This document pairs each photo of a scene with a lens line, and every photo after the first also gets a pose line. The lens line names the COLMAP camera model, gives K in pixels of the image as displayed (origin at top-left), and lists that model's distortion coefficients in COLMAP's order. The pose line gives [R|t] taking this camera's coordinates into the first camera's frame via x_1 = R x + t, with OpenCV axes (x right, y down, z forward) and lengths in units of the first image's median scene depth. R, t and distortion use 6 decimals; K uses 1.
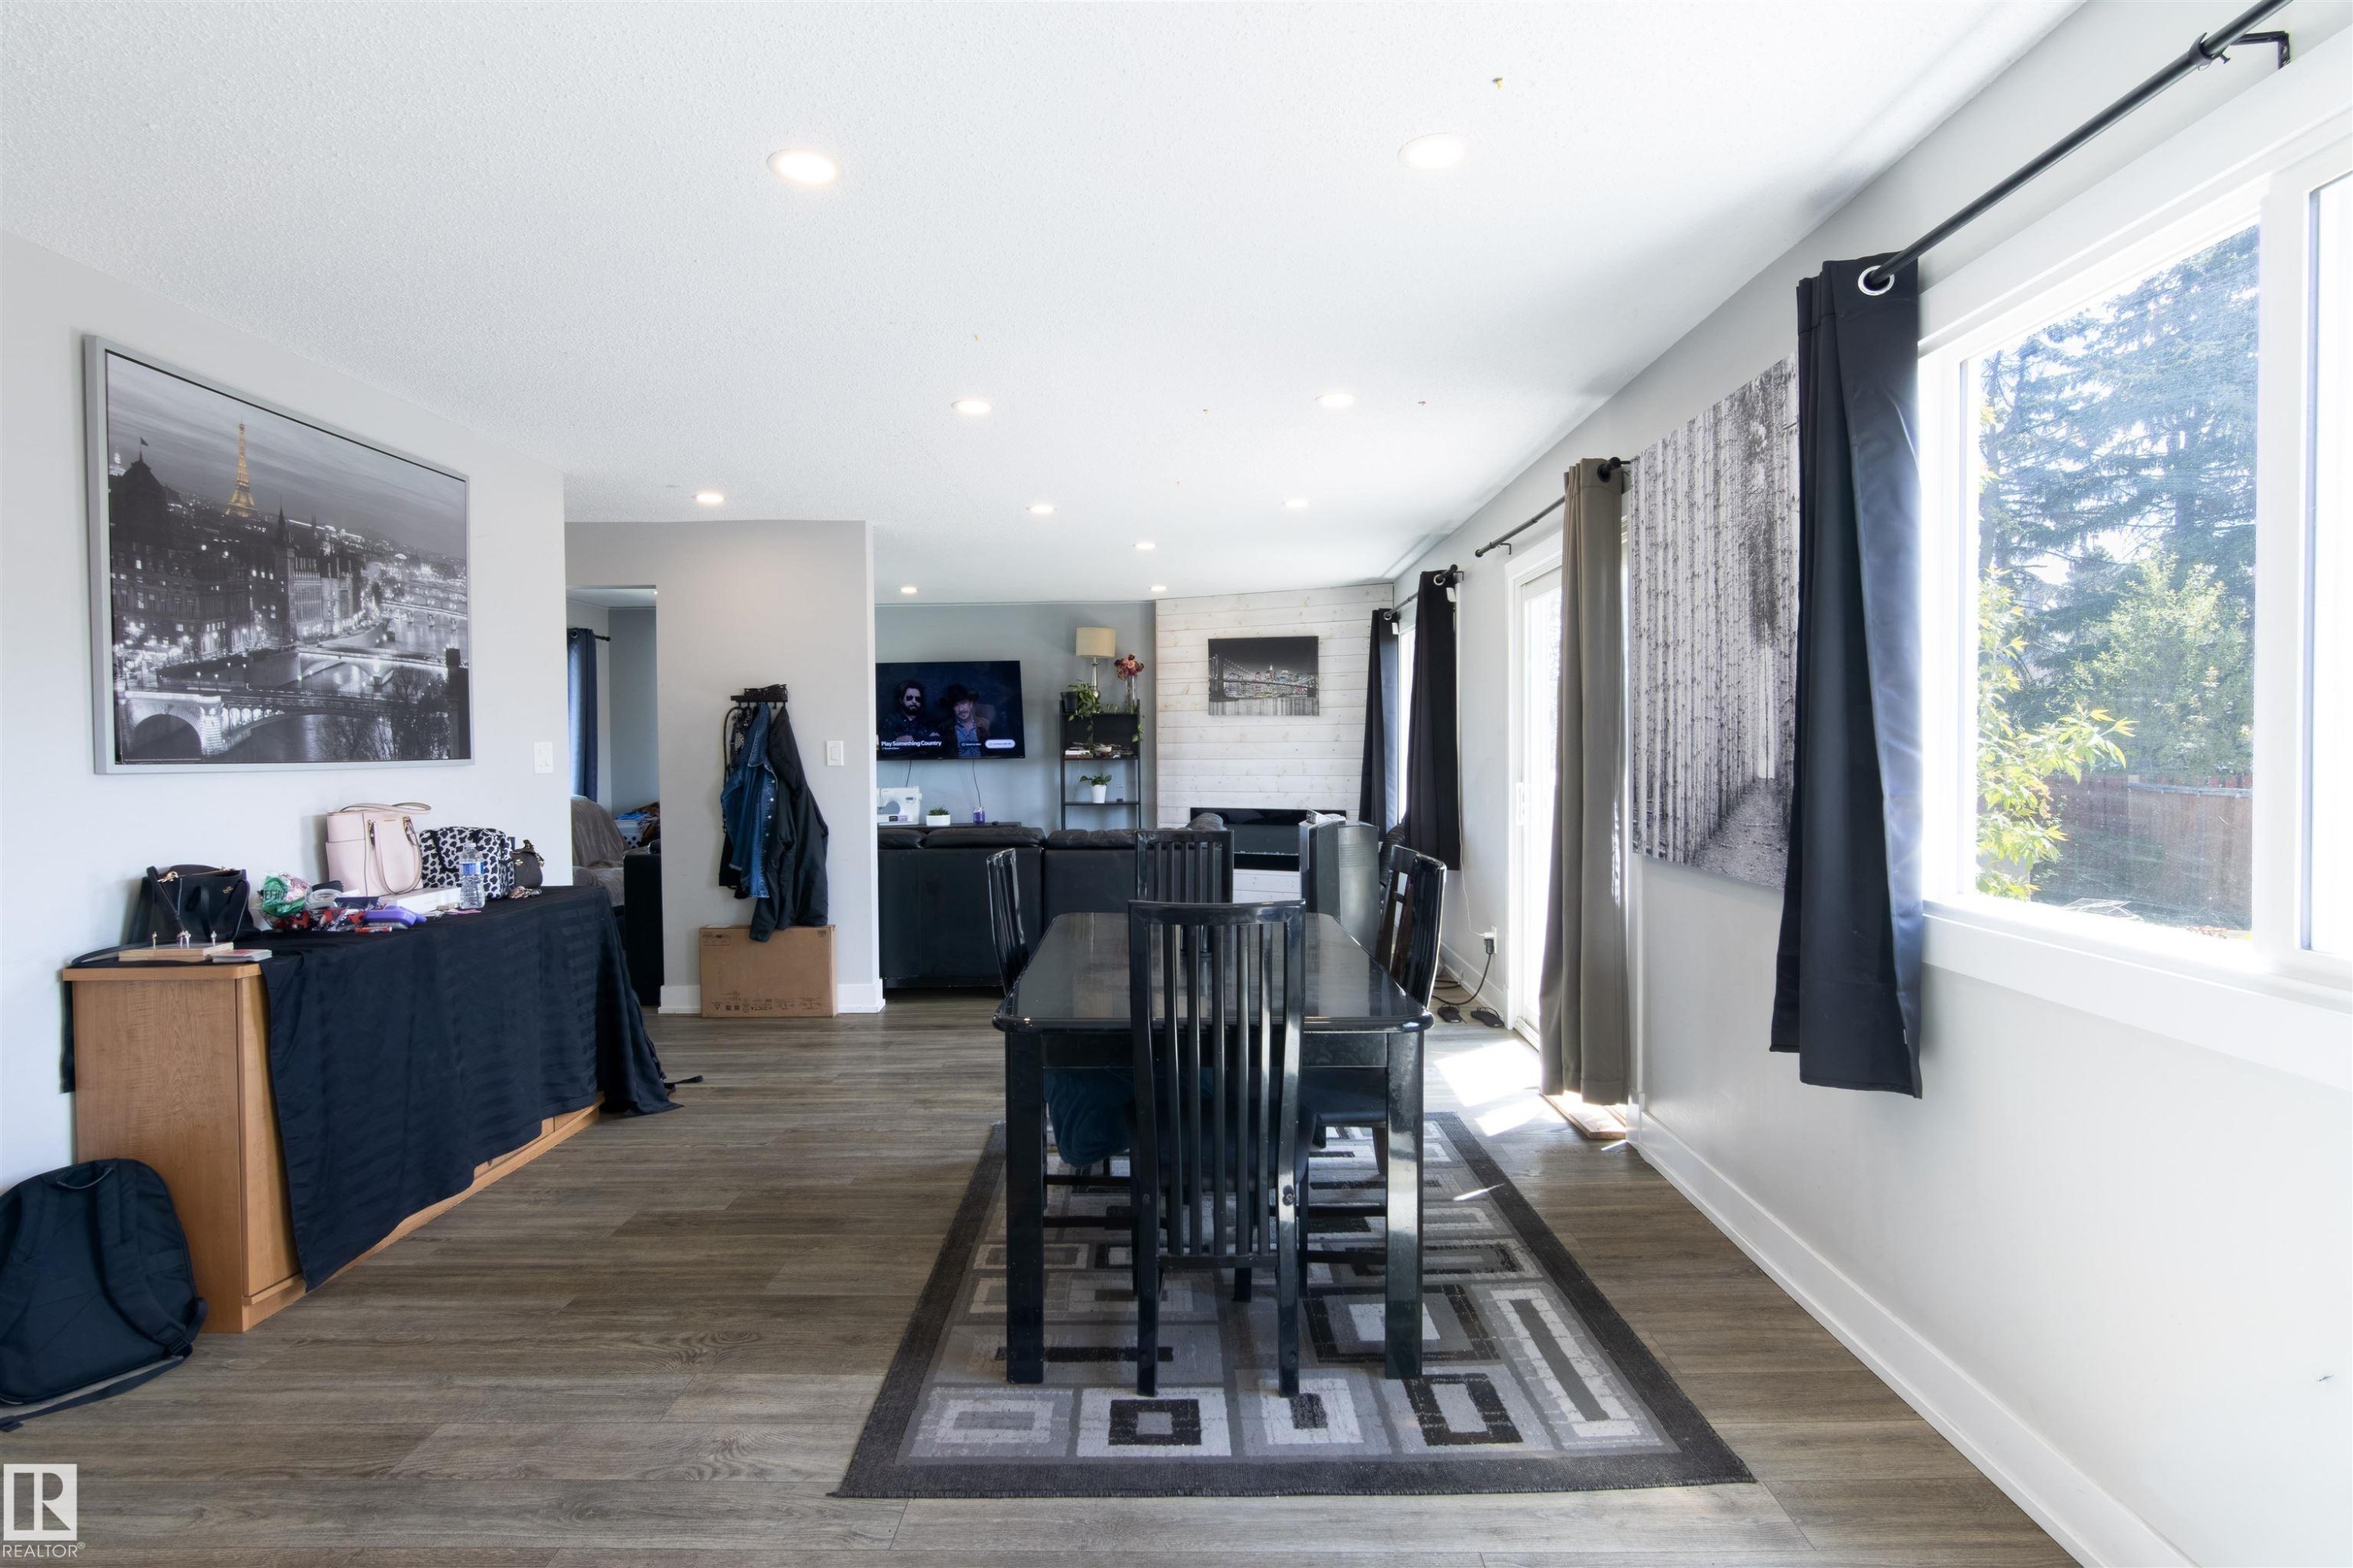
lens RADIAL K [[1195.4, 0, 1173.5], [0, 1195.4, 779.3], [0, 0, 1]] dist [0.000102, -0.000004]
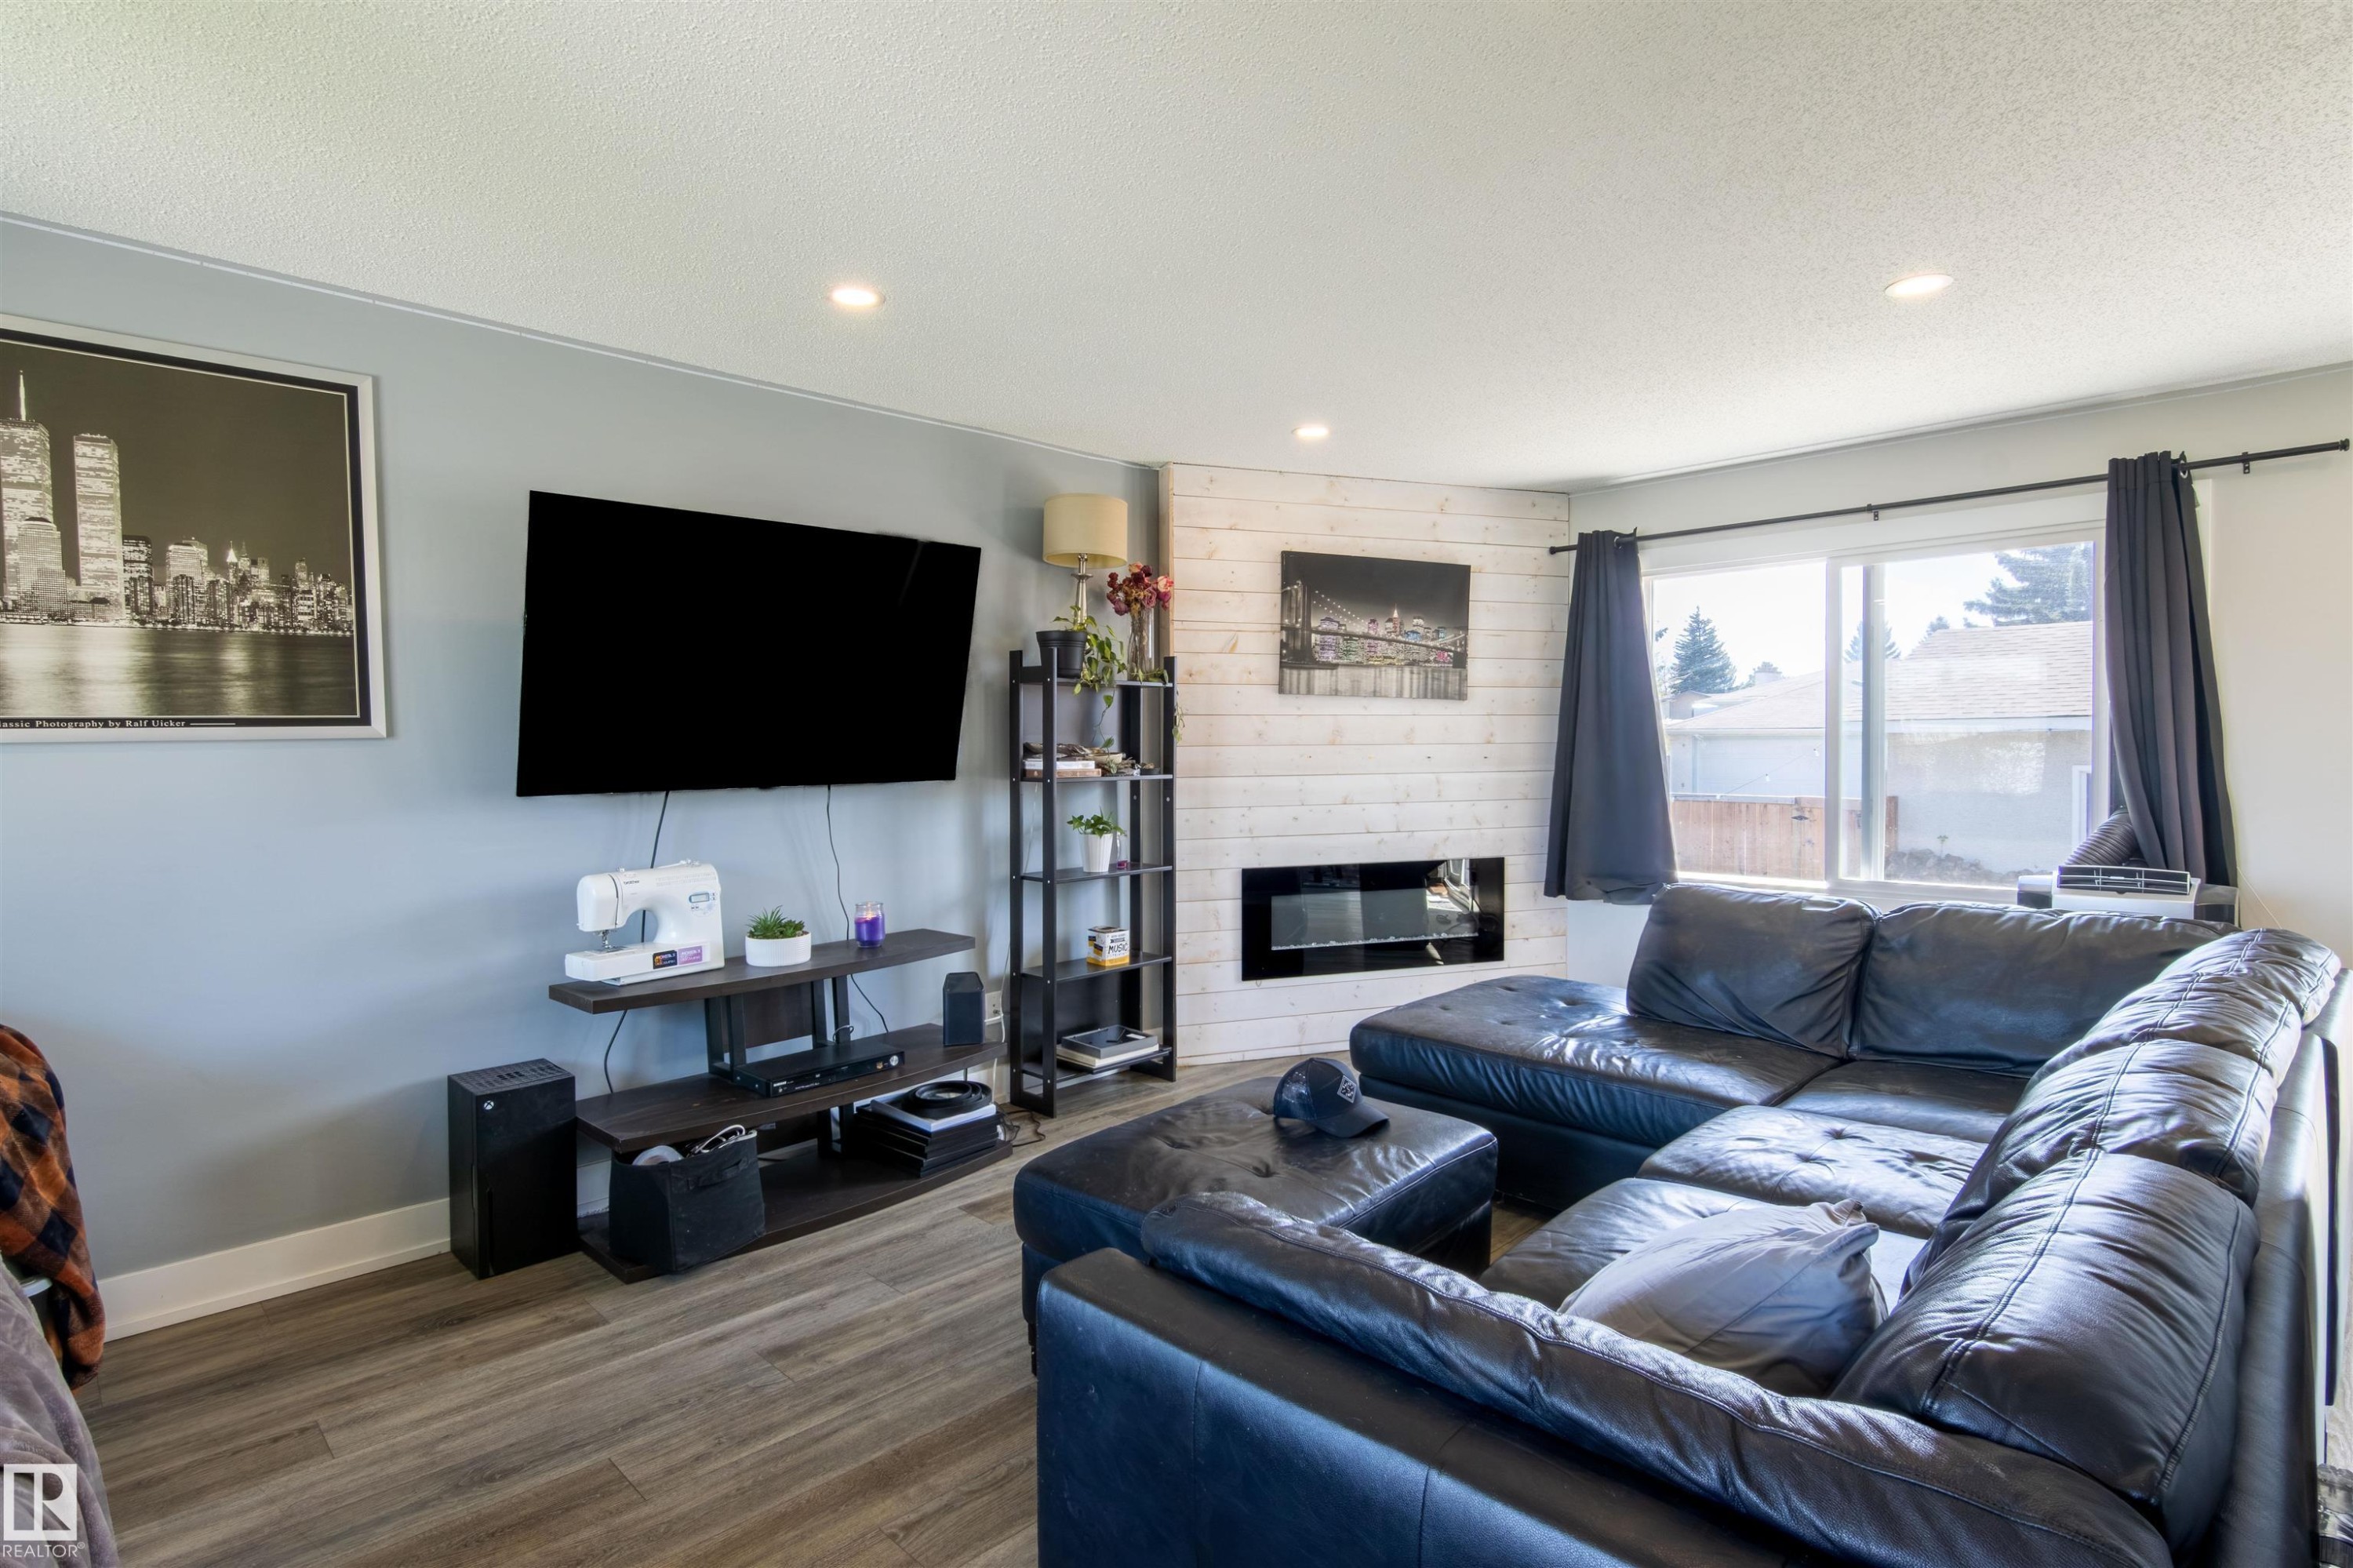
lens RADIAL K [[1195.4, 0, 1181.0], [0, 1195.4, 776.7], [0, 0, 1]] dist [0.000102, -0.000004]
pose [[0.707382, -0.020809, 0.706525, -0.383710], [0.015847, 0.999782, 0.013580, -0.024744], [-0.706654, 0.001590, 0.707557, 0.659370]]
